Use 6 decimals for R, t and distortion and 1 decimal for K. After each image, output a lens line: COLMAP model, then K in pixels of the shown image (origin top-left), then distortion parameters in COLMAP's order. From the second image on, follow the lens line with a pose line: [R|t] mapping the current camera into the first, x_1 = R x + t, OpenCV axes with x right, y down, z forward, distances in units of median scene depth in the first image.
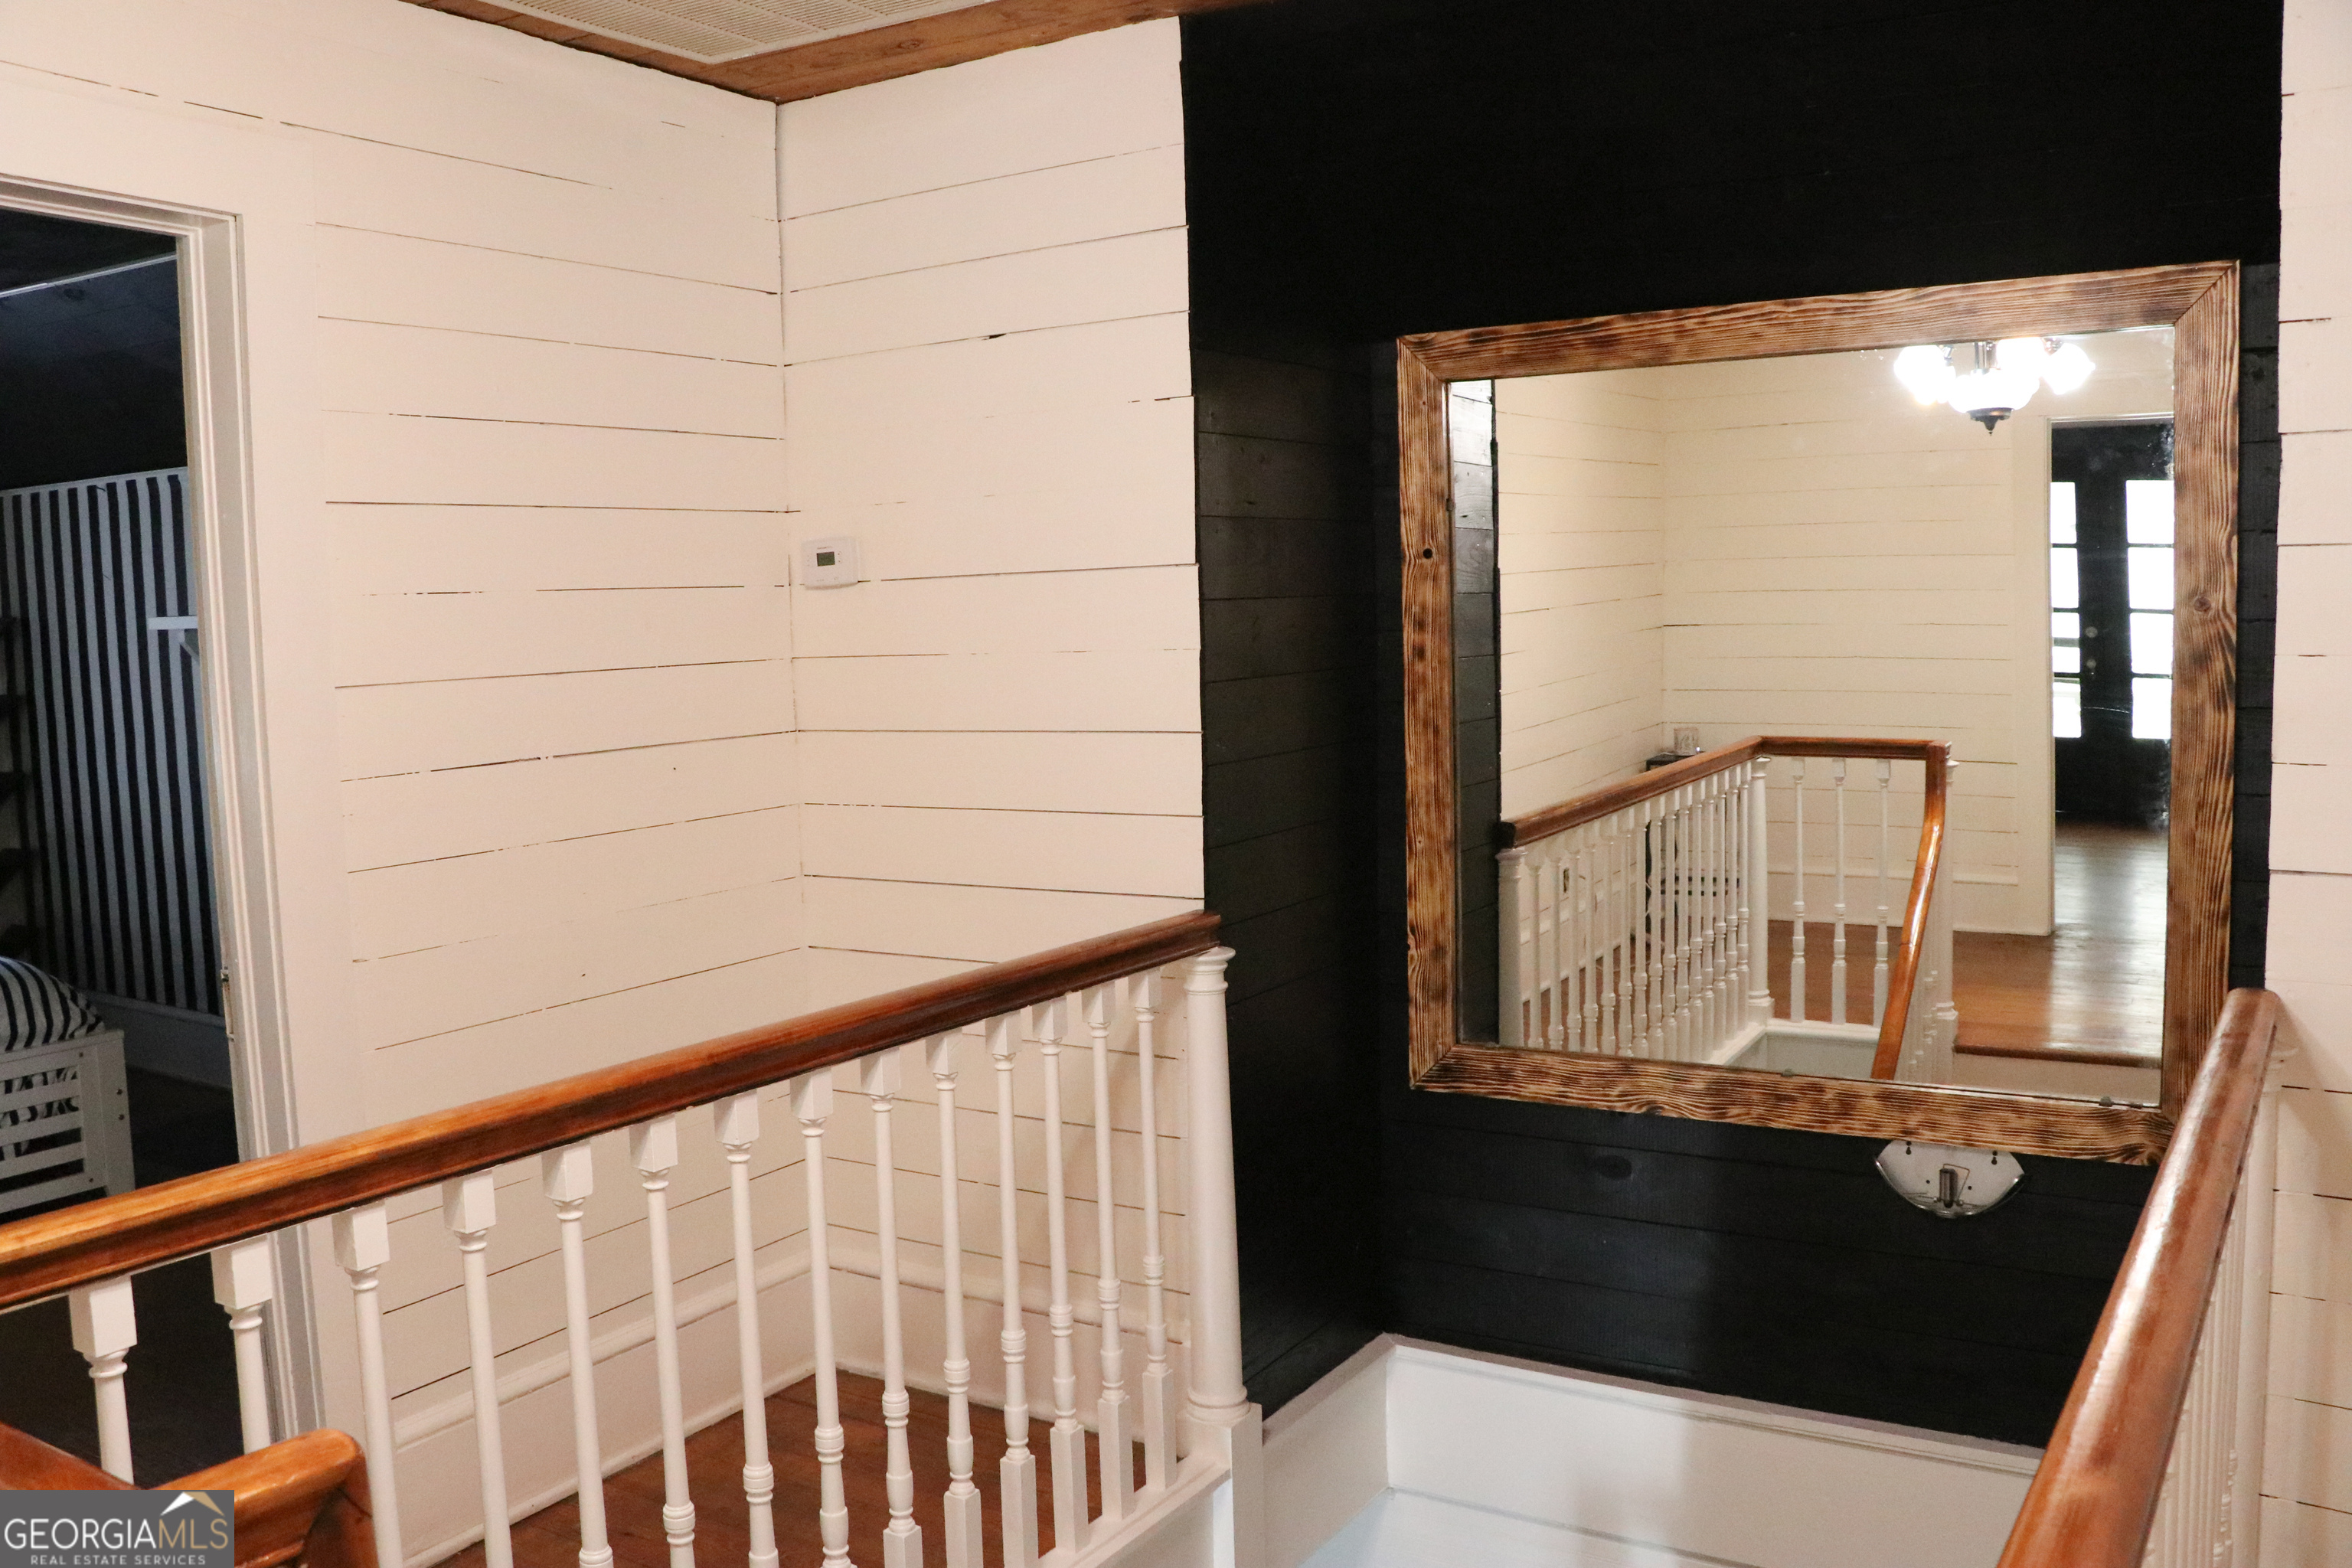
lens RADIAL K [[1933.3, 0, 1163.5], [0, 1933.3, 787.5], [0, 0, 1]] dist [-0.170423, 0.123929]
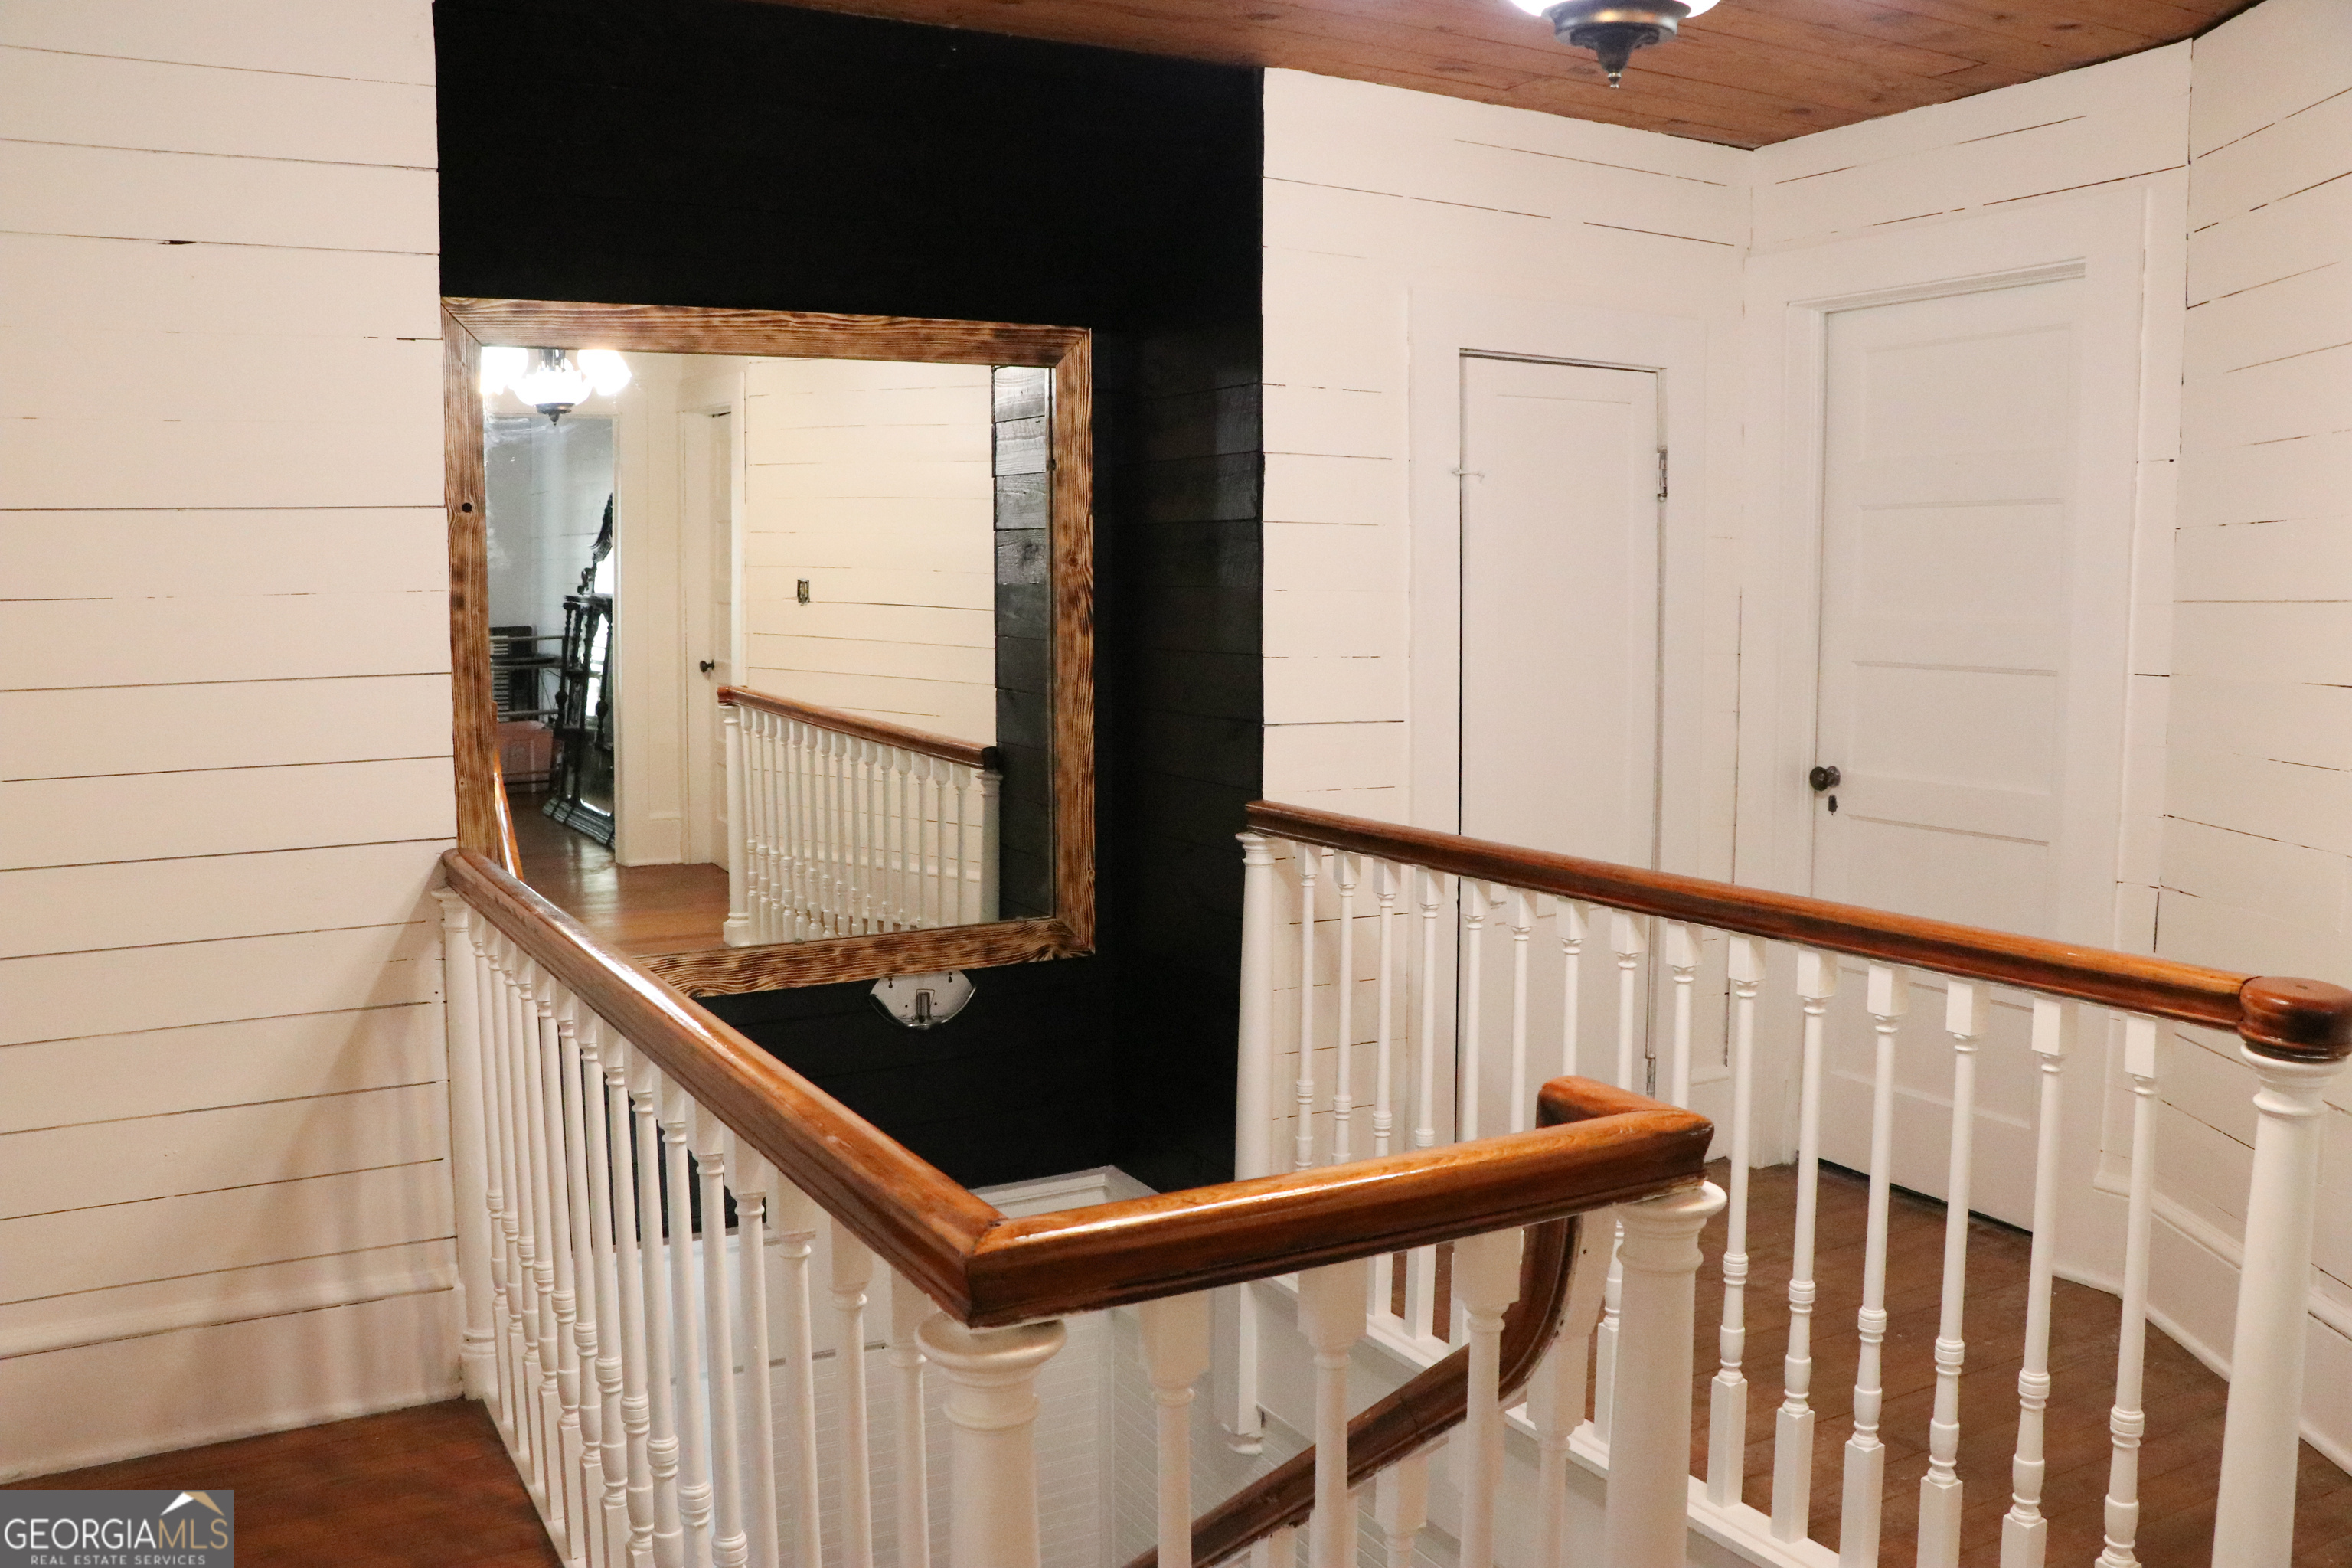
lens RADIAL K [[1933.3, 0, 1167.0], [0, 1933.3, 794.0], [0, 0, 1]] dist [-0.170423, 0.123929]
pose [[0.483289, -0.074955, 0.872246, -0.652145], [0.072264, 0.996344, 0.045580, 0.016577], [-0.872473, 0.041004, 0.486939, 0.188022]]
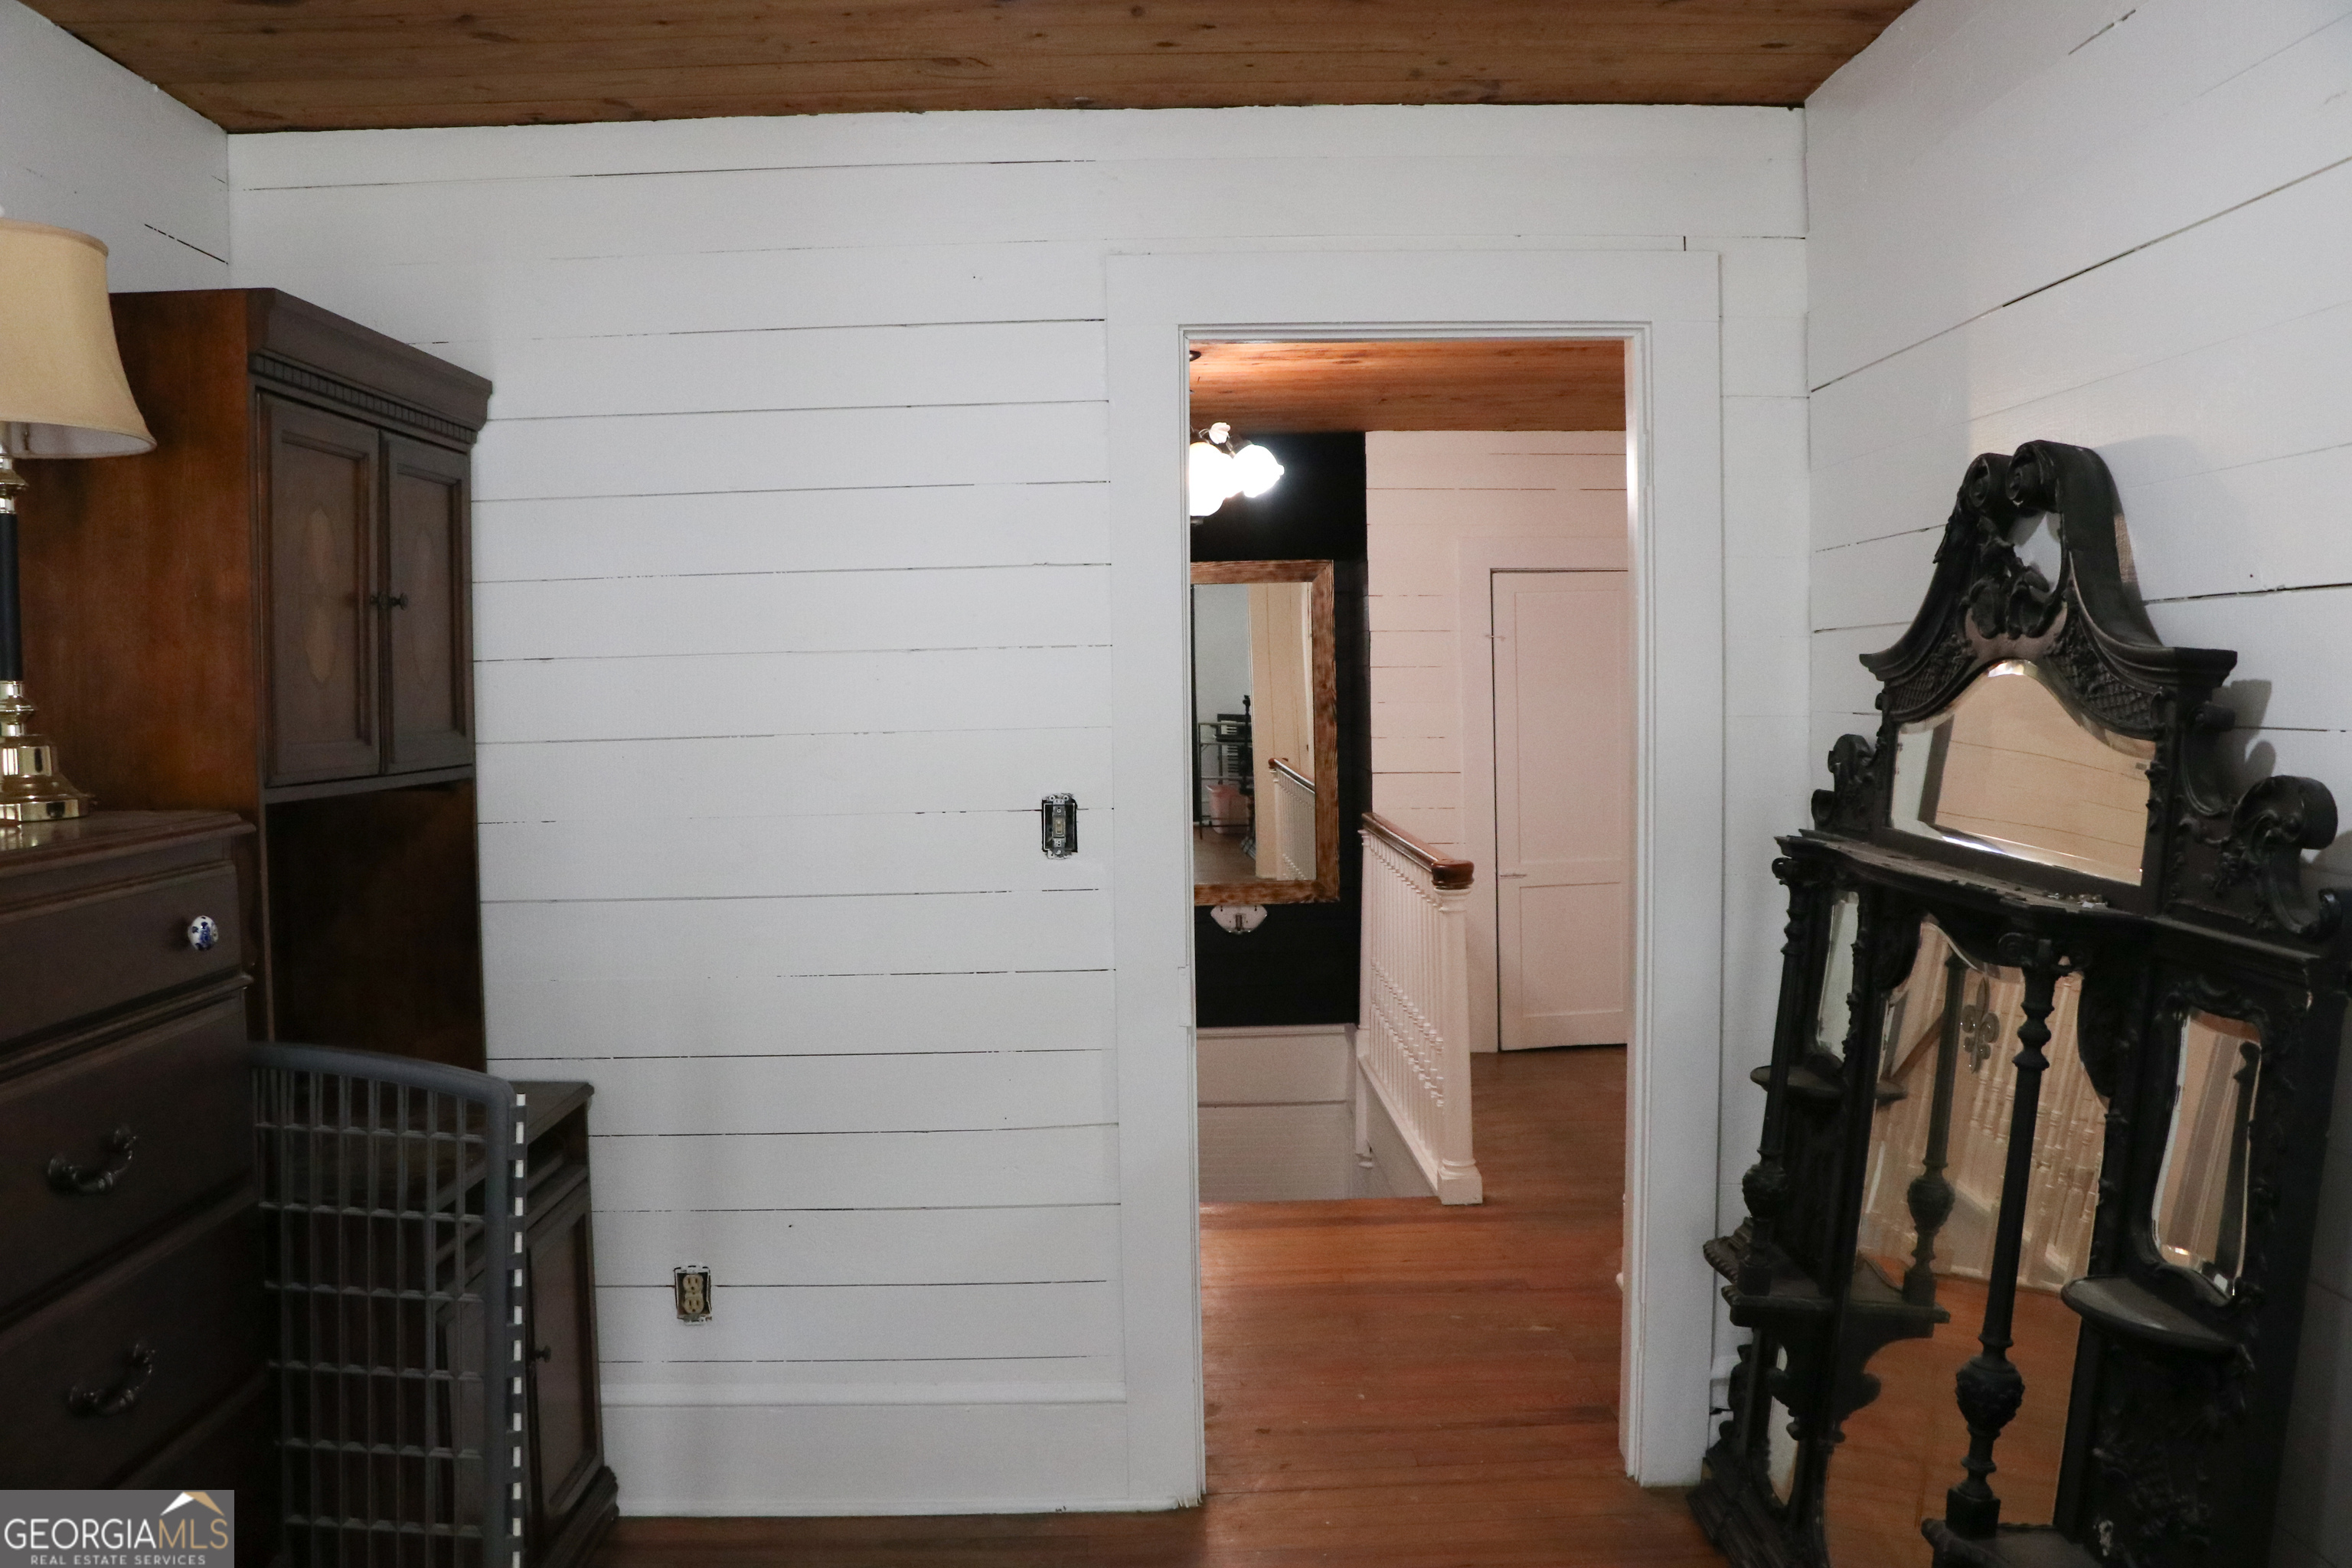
lens RADIAL K [[1933.3, 0, 1178.3], [0, 1933.3, 780.4], [0, 0, 1]] dist [-0.170423, 0.123929]
pose [[0.837209, -0.024171, 0.546349, -1.020321], [0.050914, 0.998129, -0.033861, 0.107723], [-0.544508, 0.056166, 0.836873, -1.082846]]
